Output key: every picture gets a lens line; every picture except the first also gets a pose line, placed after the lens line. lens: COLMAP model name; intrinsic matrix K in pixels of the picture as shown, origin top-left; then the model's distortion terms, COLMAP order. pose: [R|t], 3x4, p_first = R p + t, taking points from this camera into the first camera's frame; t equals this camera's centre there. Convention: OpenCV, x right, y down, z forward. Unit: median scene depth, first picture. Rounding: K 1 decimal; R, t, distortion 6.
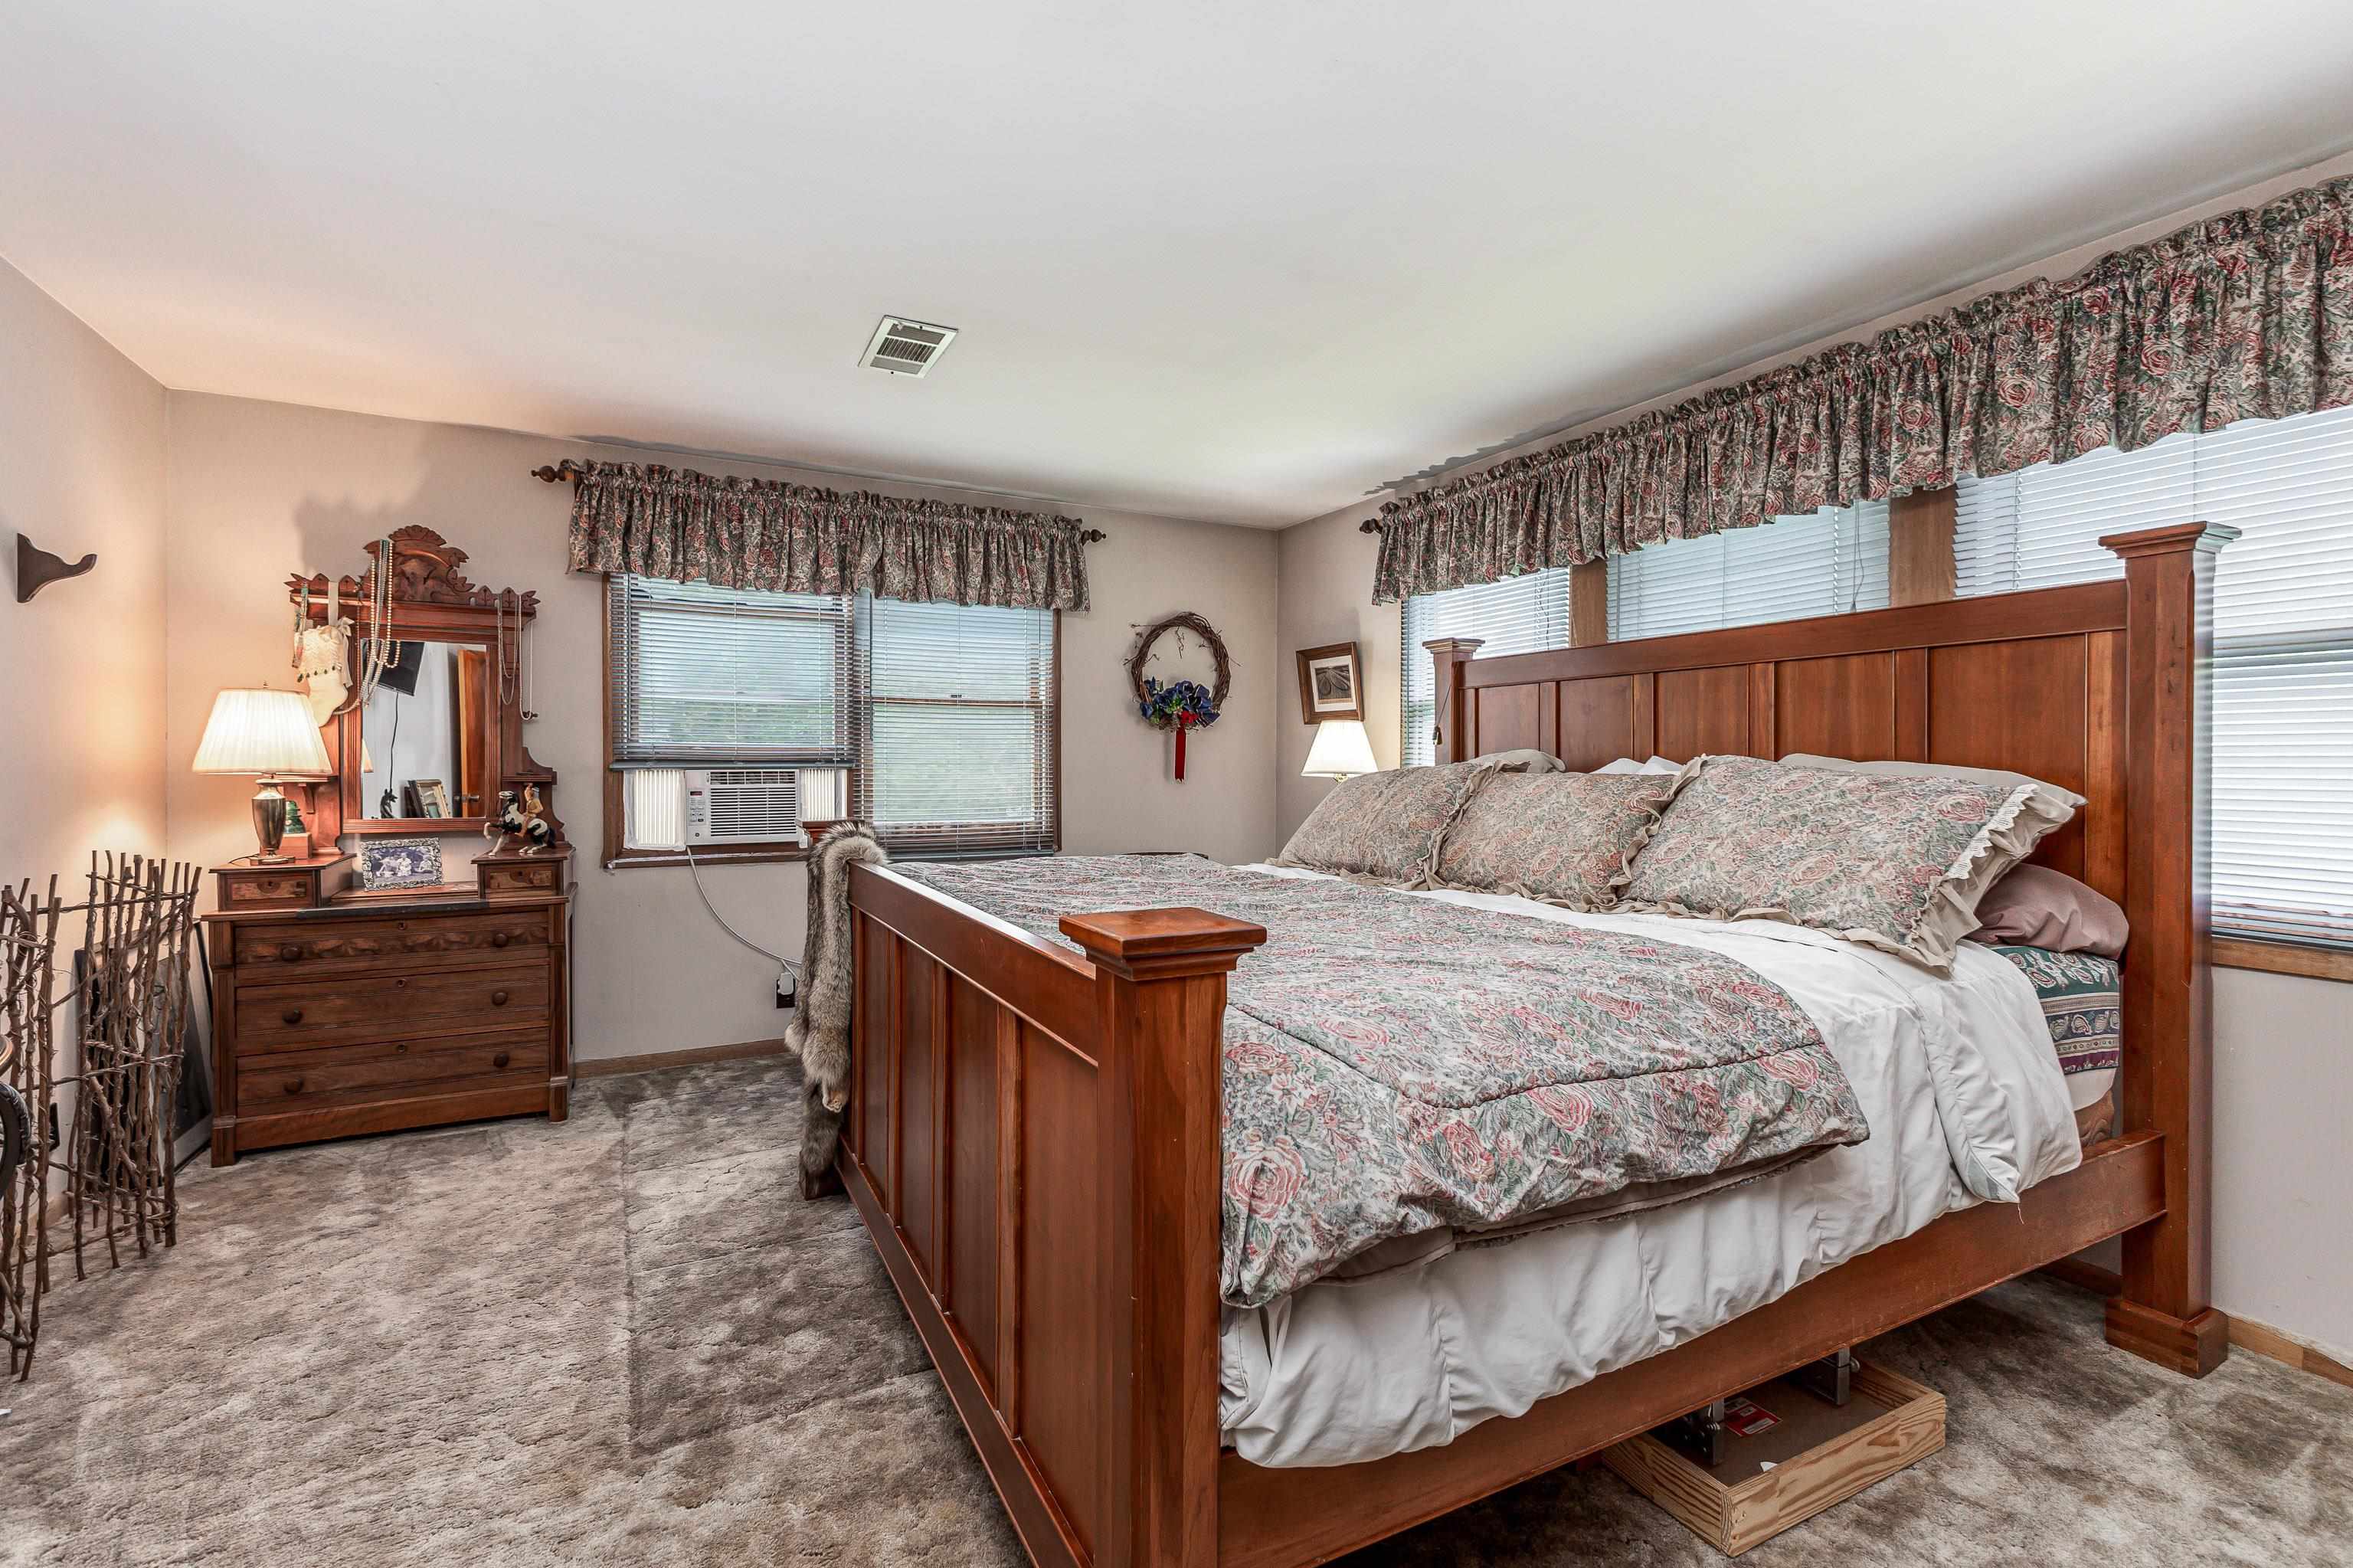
lens RADIAL K [[1041.9, 0, 1188.9], [0, 1041.9, 778.8], [0, 0, 1]] dist [0.010853, 0.000293]
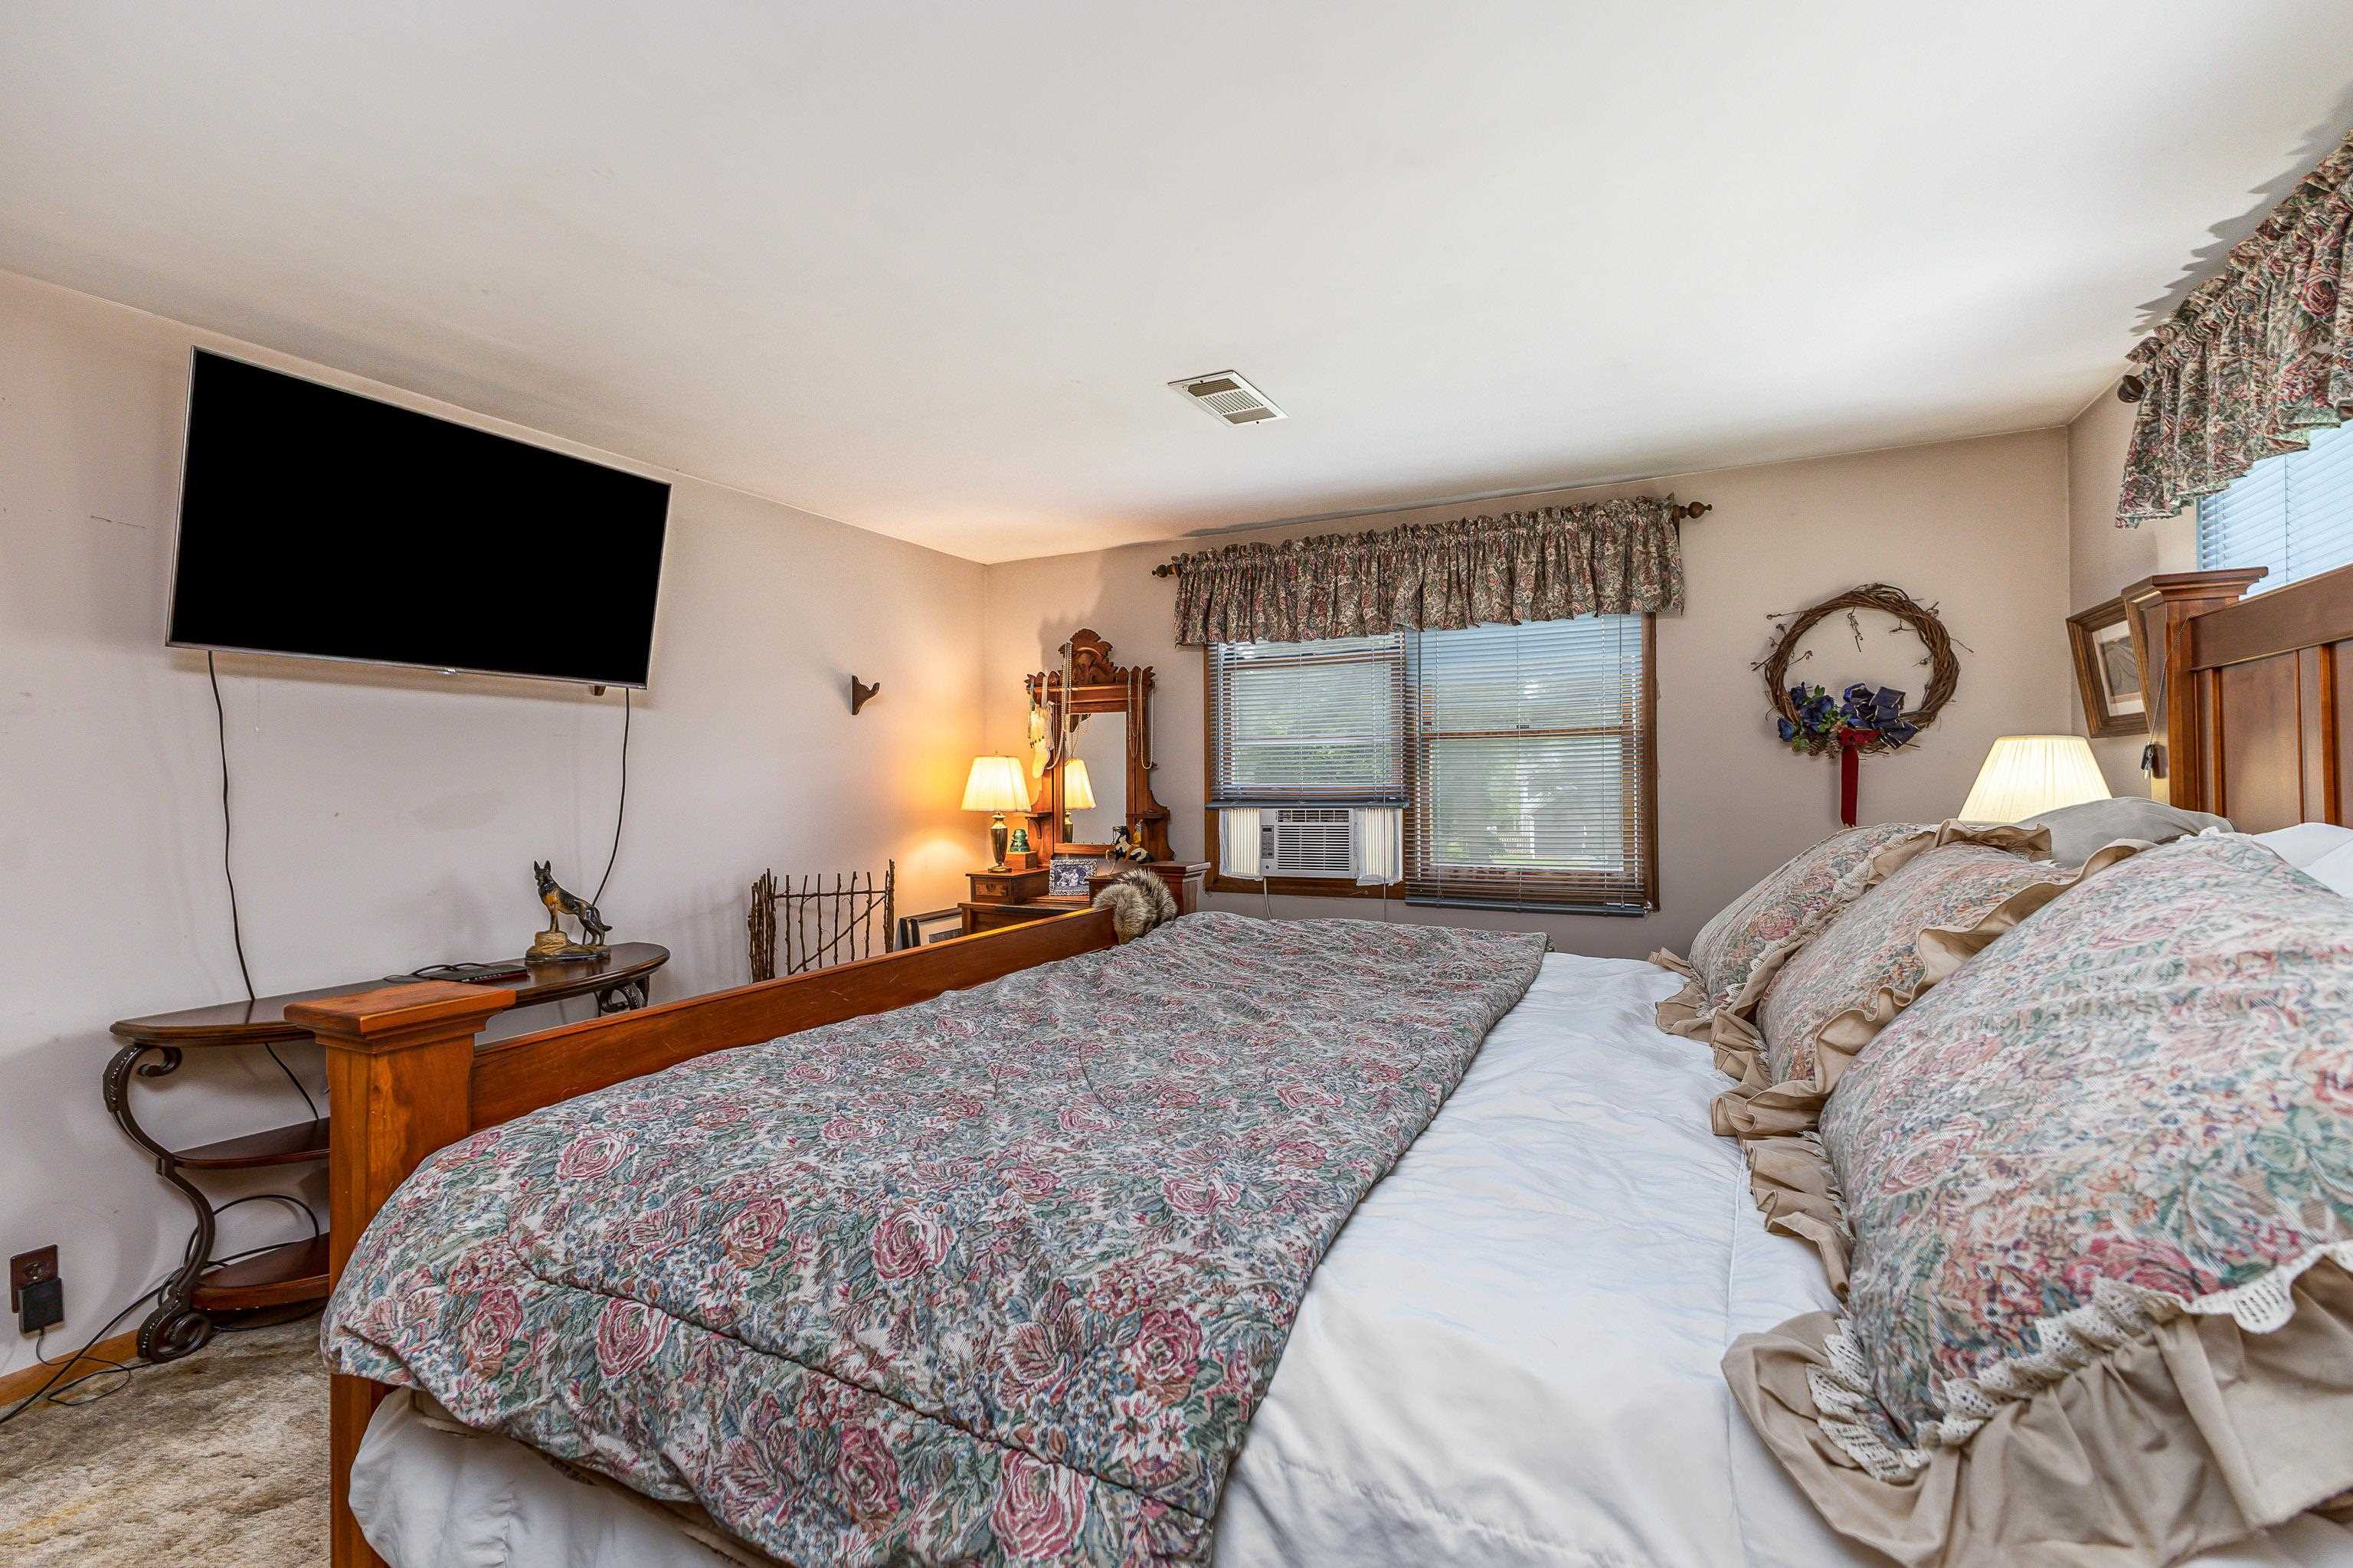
lens RADIAL K [[1041.9, 0, 1180.3], [0, 1041.9, 776.9], [0, 0, 1]] dist [0.010853, 0.000293]
pose [[0.578605, -0.012712, -0.815509, 0.369248], [-0.002620, 0.999844, -0.017445, -0.022211], [0.815603, 0.012230, 0.578482, 0.273653]]
